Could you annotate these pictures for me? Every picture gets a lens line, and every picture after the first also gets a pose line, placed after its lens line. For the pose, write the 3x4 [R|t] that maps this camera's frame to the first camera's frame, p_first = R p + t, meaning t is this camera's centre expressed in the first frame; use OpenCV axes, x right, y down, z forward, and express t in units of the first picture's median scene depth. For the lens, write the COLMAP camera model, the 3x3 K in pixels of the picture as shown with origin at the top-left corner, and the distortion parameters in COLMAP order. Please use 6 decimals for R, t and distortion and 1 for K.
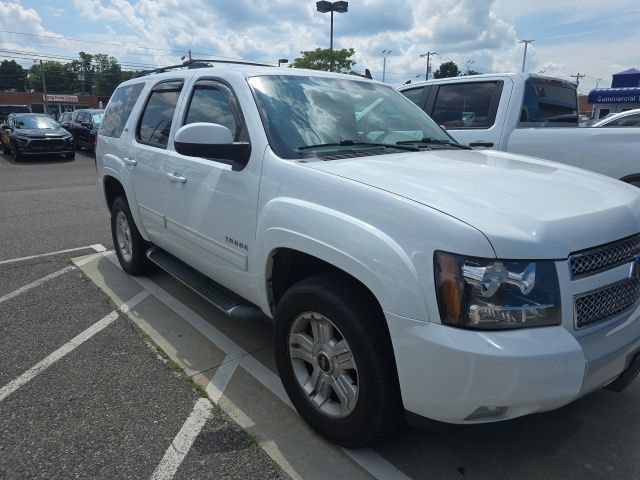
lens RADIAL K [[471.8, 0, 320.0], [0, 471.8, 240.0], [0, 0, 1]] dist [-0.005663, -0.001658]
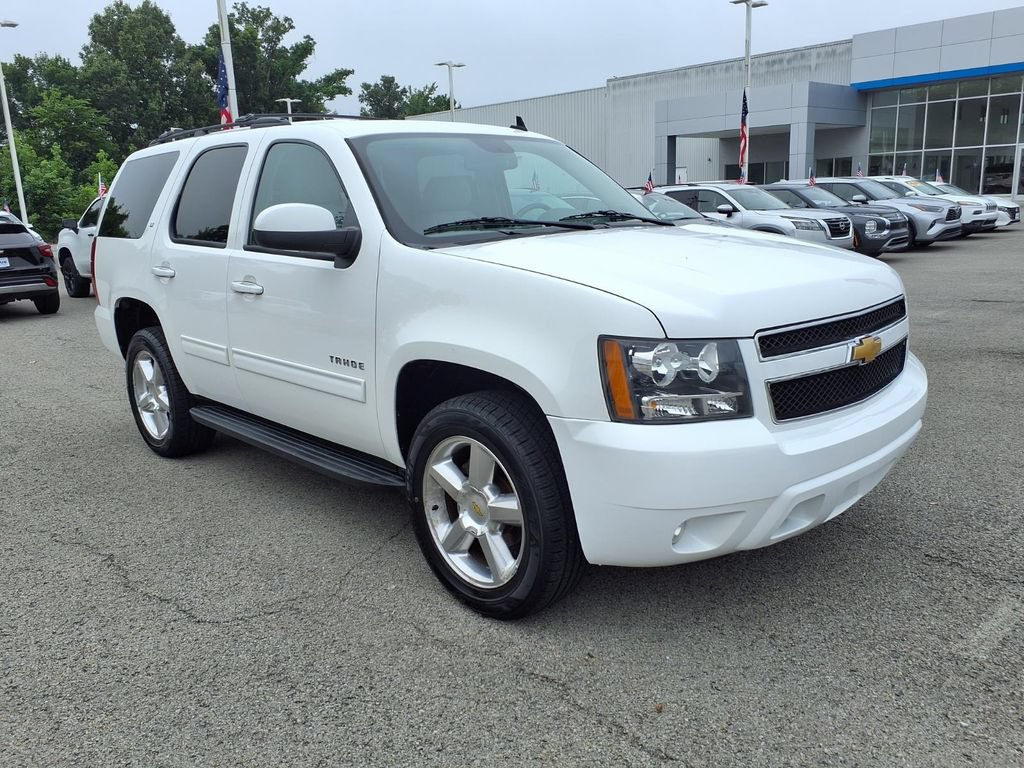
lens RADIAL K [[835.0, 0, 512.0], [0, 835.0, 384.0], [0, 0, 1]] dist [-0.001117, -0.001238]
pose [[0.996571, -0.061792, 0.055036, 0.003335], [0.063493, 0.997539, -0.029725, 0.098700], [-0.053064, 0.033117, 0.998042, -0.327938]]
